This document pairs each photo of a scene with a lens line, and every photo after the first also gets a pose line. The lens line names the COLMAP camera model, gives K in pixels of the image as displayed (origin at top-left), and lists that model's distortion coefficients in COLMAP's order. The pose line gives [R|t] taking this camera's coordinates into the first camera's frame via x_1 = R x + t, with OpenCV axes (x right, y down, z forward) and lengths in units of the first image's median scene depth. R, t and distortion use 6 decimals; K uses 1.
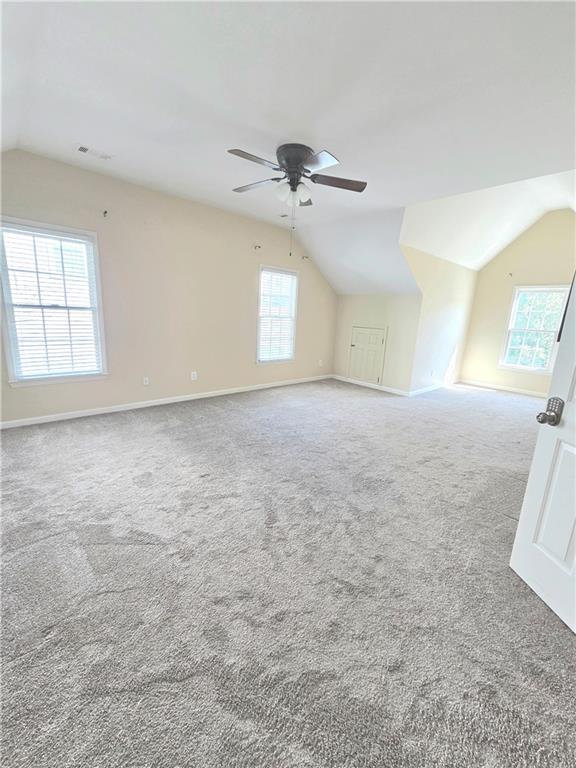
lens RADIAL K [[311.6, 0, 292.6], [0, 311.6, 381.2], [0, 0, 1]] dist [0.011284, -0.000390]
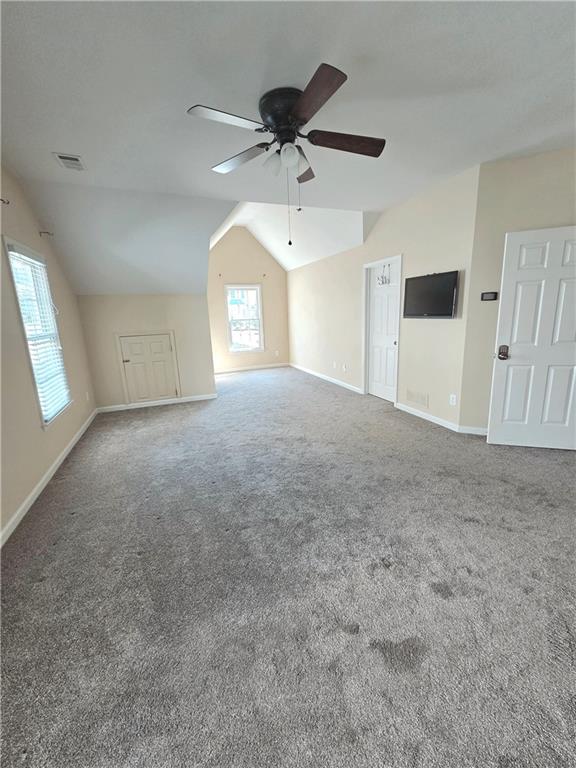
lens RADIAL K [[311.6, 0, 288.0], [0, 311.6, 378.7], [0, 0, 1]] dist [0.011284, -0.000390]
pose [[0.380050, -0.259613, 0.887786, -0.517740], [0.256720, 0.951701, 0.168405, -0.151004], [-0.888626, 0.163910, 0.428342, 0.496726]]
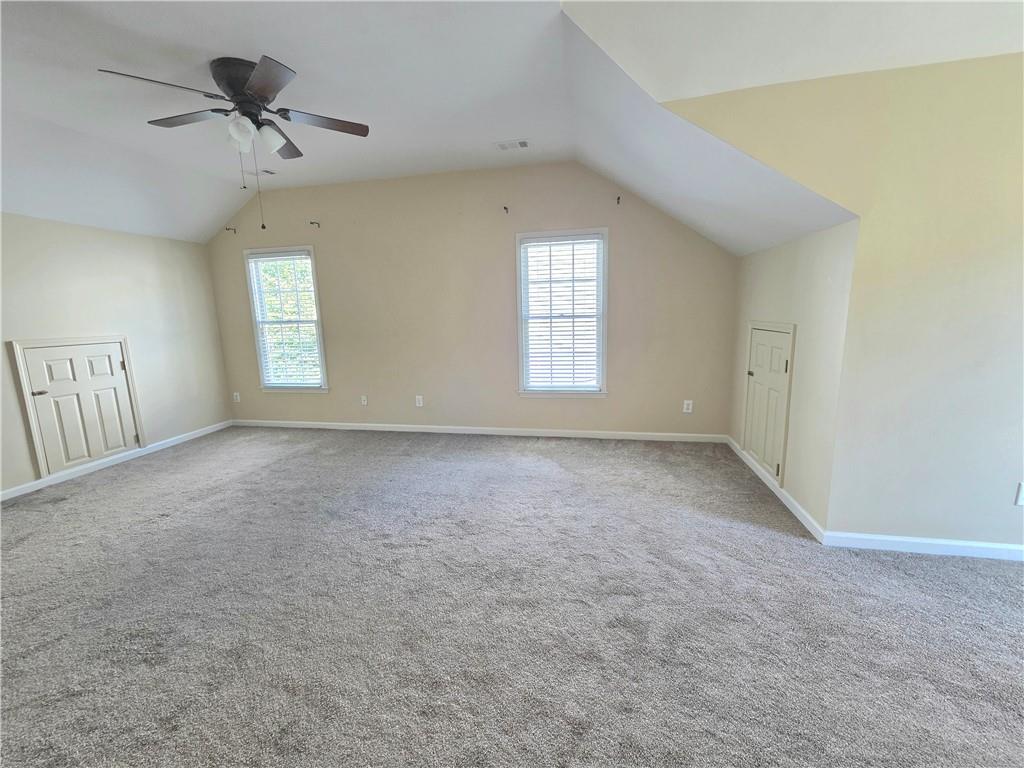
lens RADIAL K [[415.5, 0, 515.4], [0, 415.5, 385.3], [0, 0, 1]] dist [0.011284, -0.000390]
pose [[0.578772, 0.078743, -0.811679, 0.688759], [-0.119041, 0.992824, 0.011433, -0.102075], [0.806754, 0.090006, 0.583992, 0.641339]]
